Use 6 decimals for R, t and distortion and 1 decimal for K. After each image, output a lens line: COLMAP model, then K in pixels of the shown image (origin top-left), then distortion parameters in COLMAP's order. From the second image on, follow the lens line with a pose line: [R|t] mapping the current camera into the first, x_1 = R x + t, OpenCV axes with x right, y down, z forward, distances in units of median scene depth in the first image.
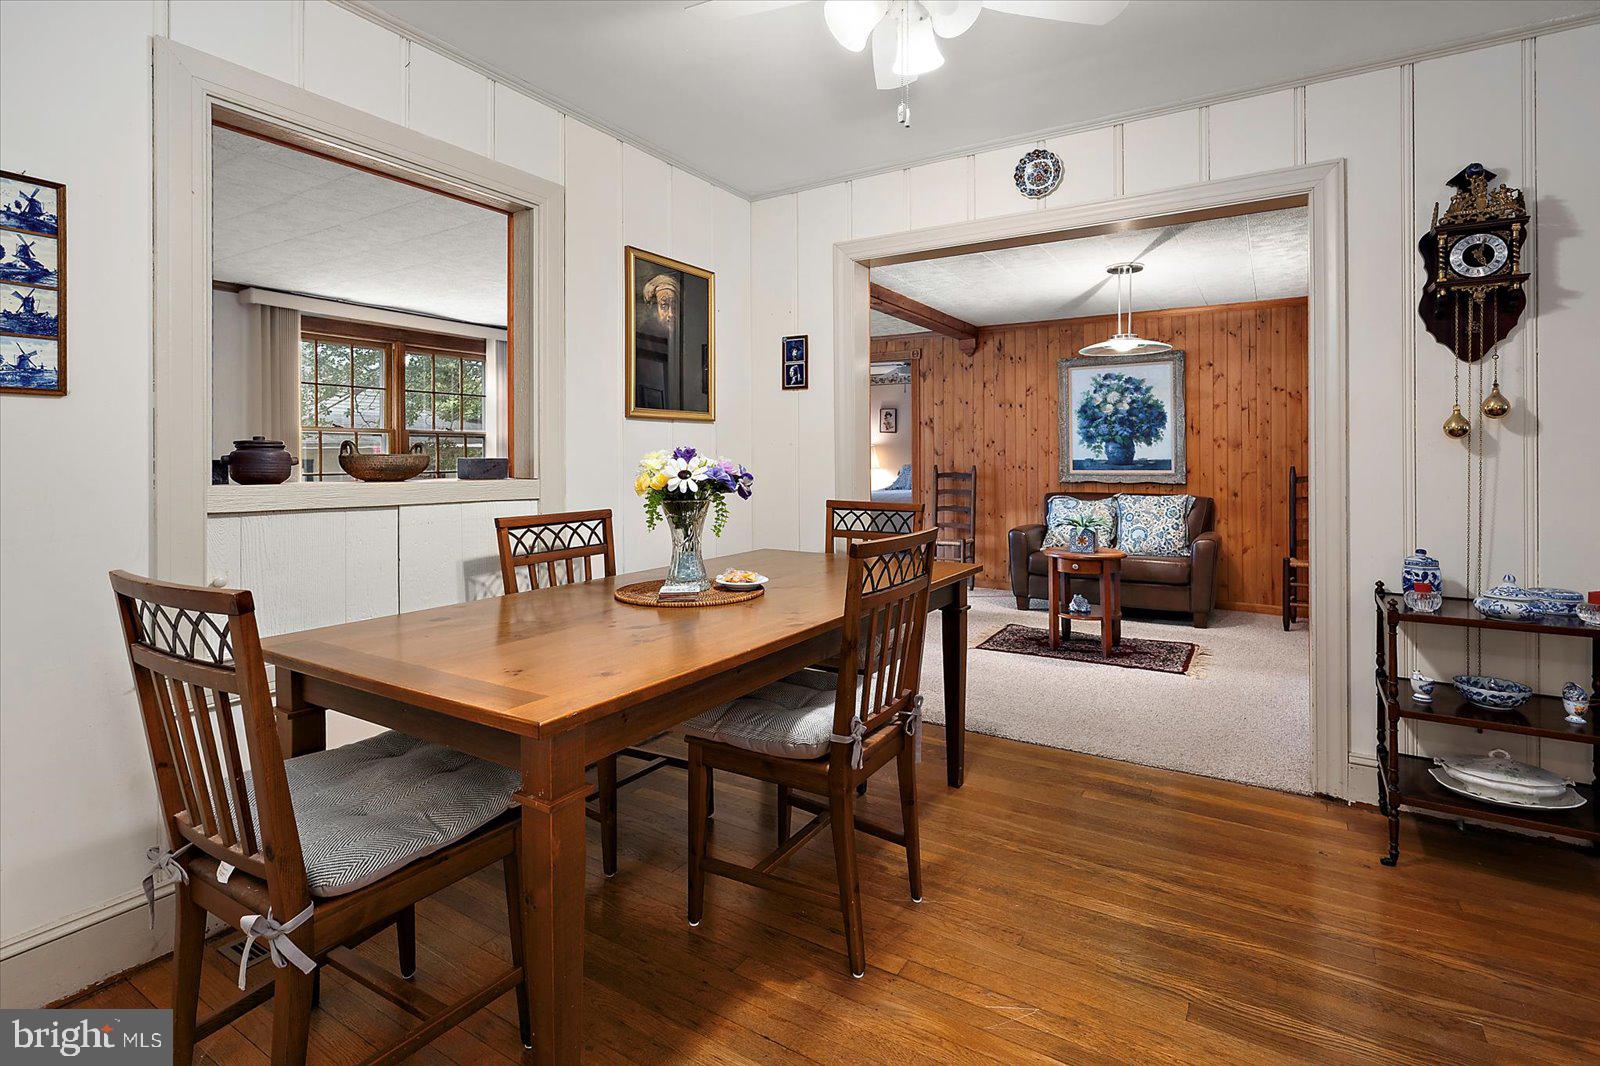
lens RADIAL K [[765.9, 0, 781.5], [0, 765.9, 451.3], [0, 0, 1]] dist [-0.001648, -0.001639]
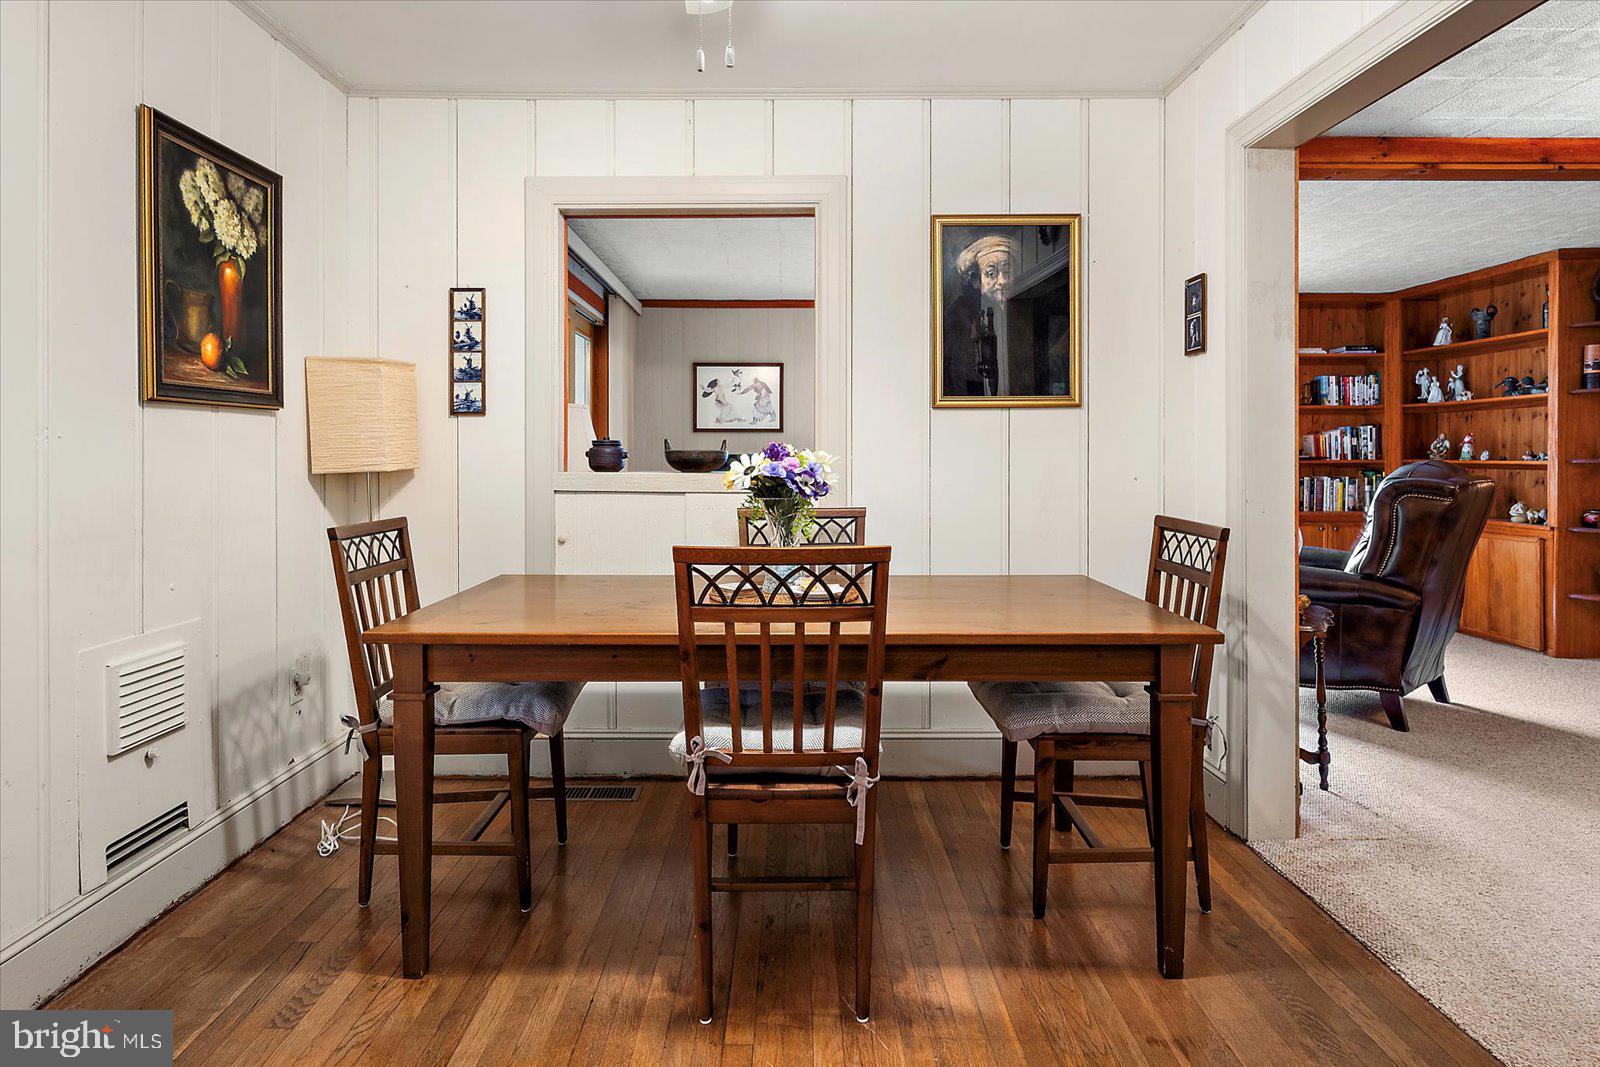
lens RADIAL K [[905.6, 0, 788.3], [0, 905.6, 456.3], [0, 0, 1]] dist [0.002613, -0.002354]
pose [[0.517099, 0.007206, -0.855895, 0.747639], [0.006714, 0.999900, 0.012474, -0.002460], [0.855899, -0.012197, 0.516999, 0.373158]]
